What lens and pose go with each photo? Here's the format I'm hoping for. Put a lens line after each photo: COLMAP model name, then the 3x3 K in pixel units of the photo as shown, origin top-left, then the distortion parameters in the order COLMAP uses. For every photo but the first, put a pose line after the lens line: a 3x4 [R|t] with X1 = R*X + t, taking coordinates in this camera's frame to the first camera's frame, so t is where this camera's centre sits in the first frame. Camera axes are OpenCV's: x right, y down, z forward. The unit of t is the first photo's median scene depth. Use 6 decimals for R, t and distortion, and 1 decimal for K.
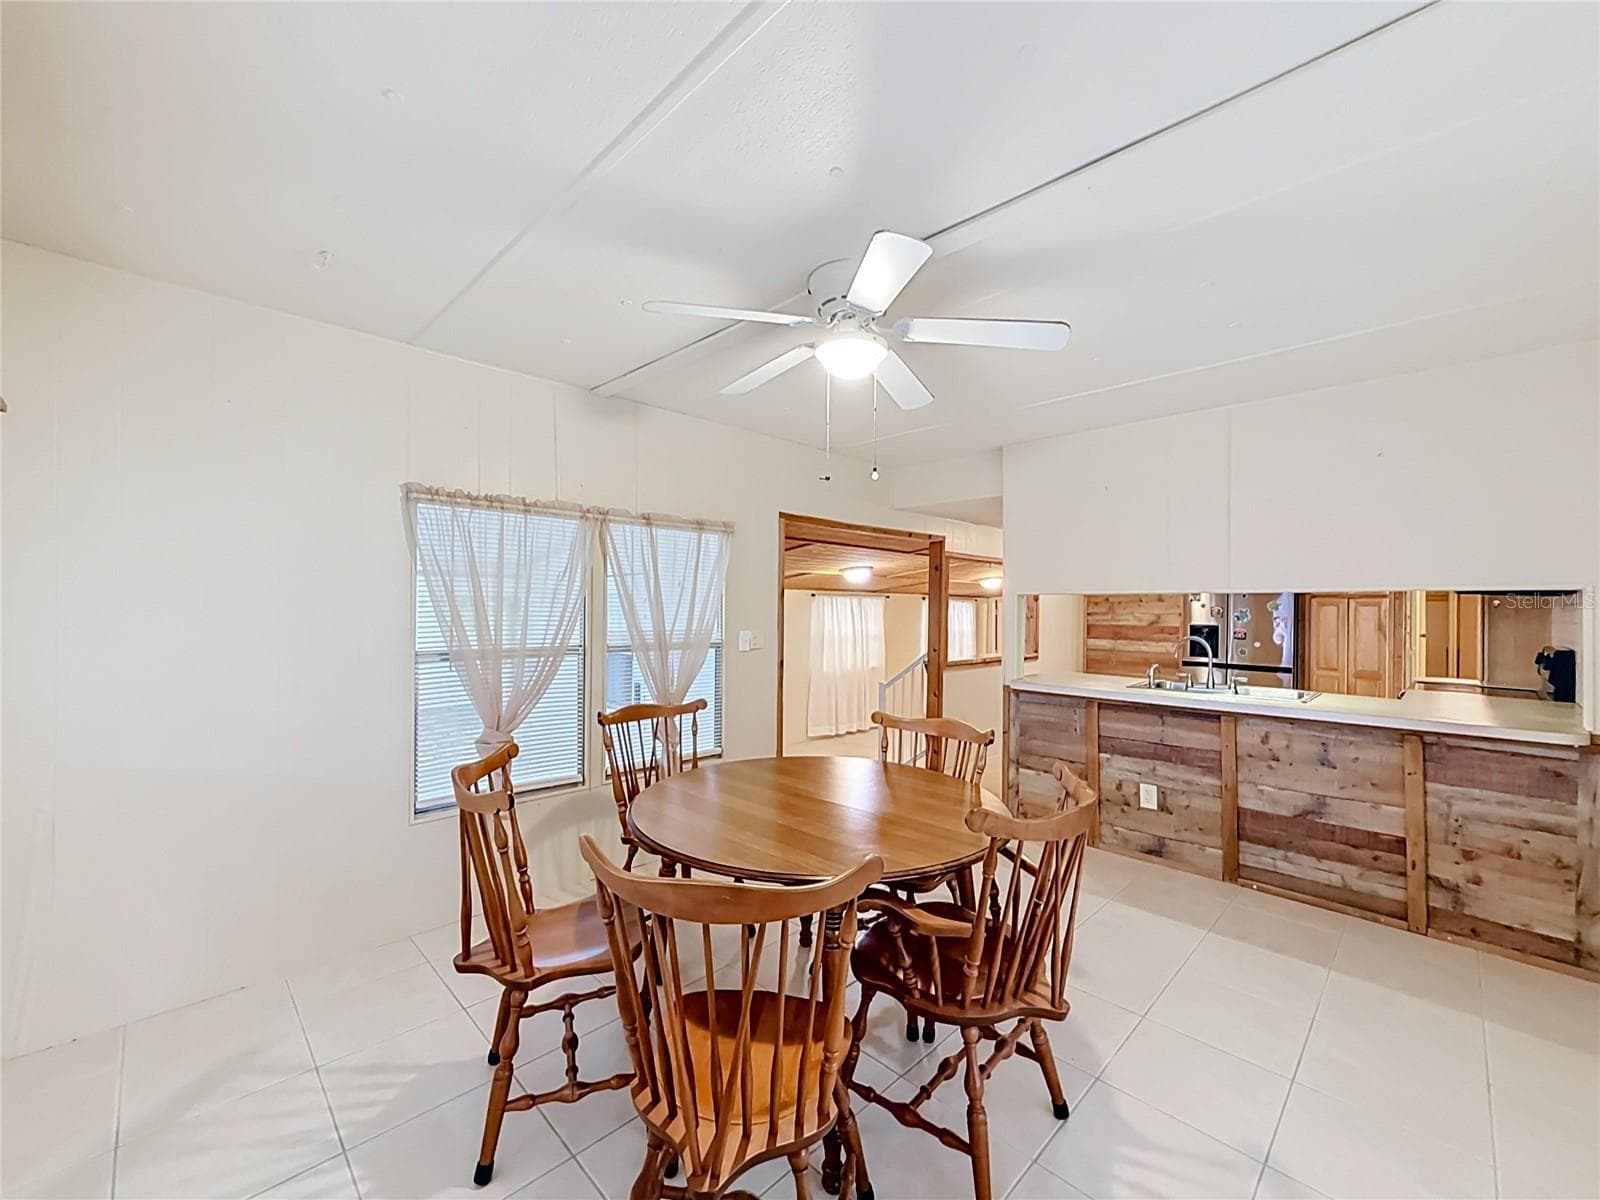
lens RADIAL K [[647.3, 0, 800.0], [0, 647.3, 600.0], [0, 0, 1]] dist [-0.000566, 0.000158]
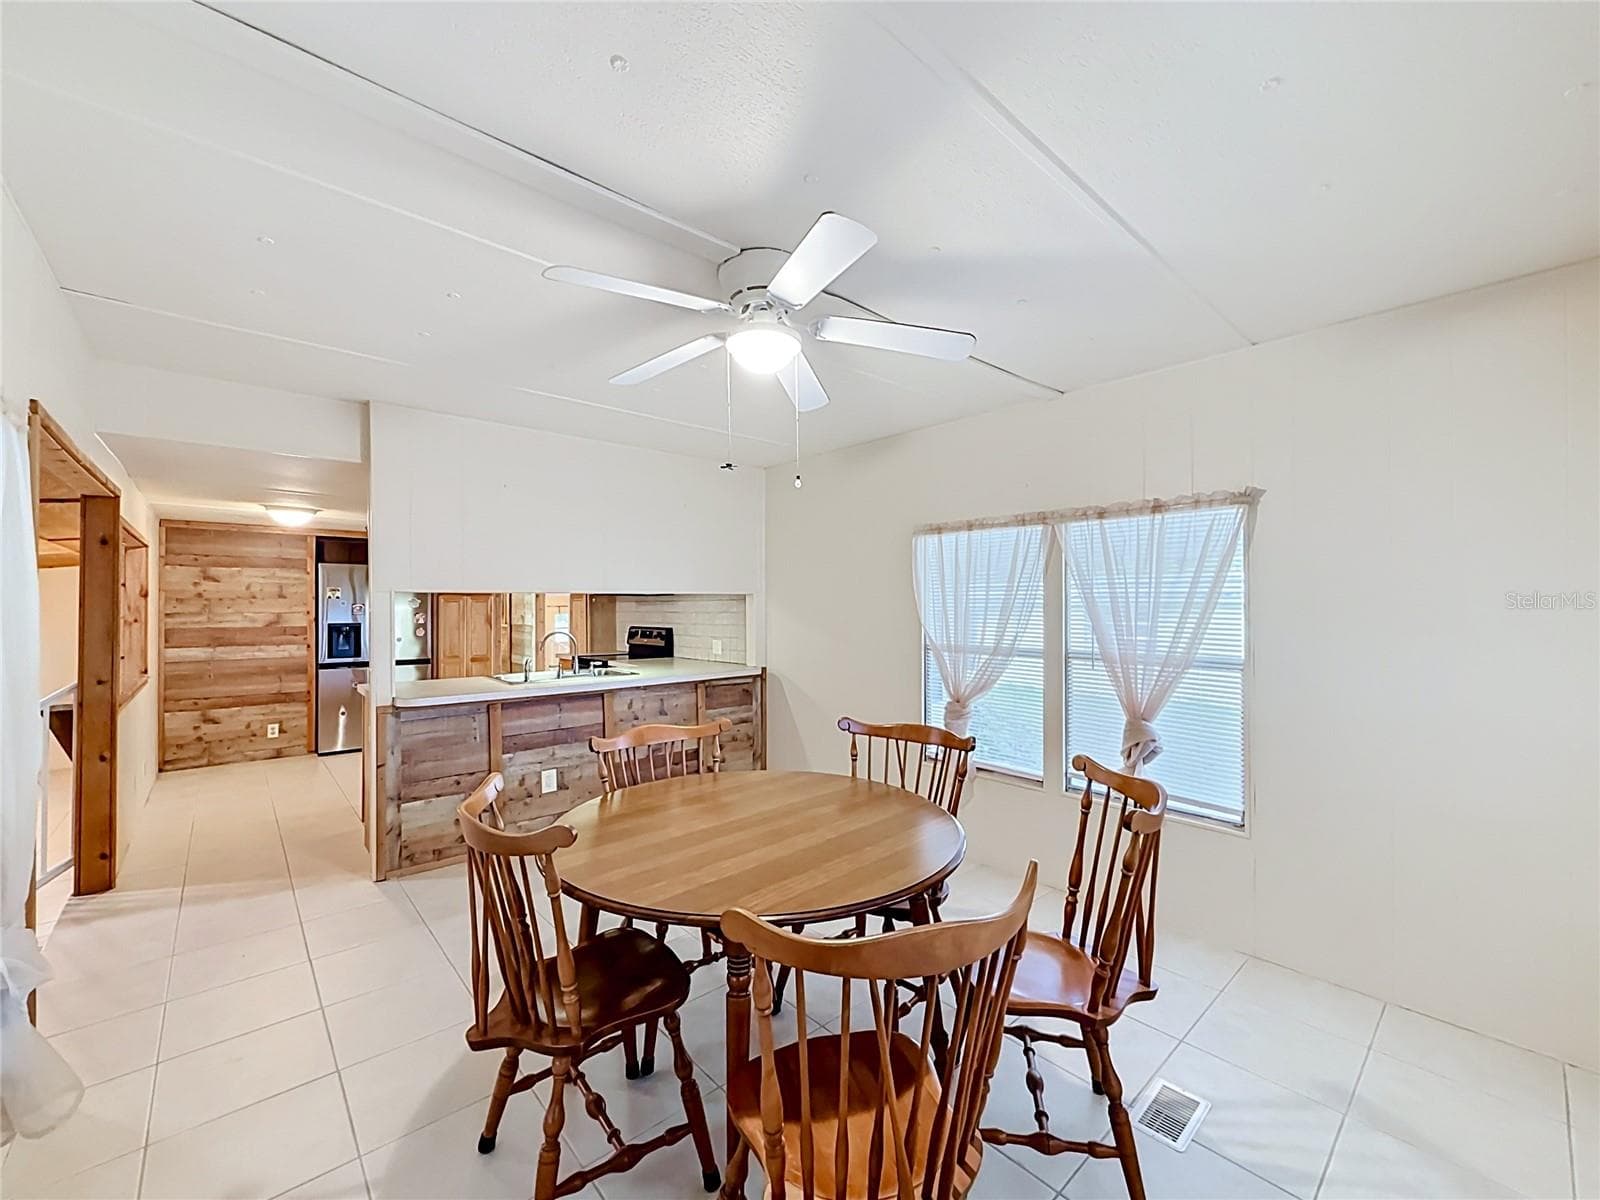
lens RADIAL K [[646.6, 0, 800.0], [0, 646.6, 600.0], [0, 0, 1]] dist [0.000557, -0.000097]
pose [[0.054610, -0.000790, 0.998507, -0.496695], [-0.007682, 0.999970, 0.001211, -0.002861], [-0.998478, -0.007737, 0.054602, 0.504219]]
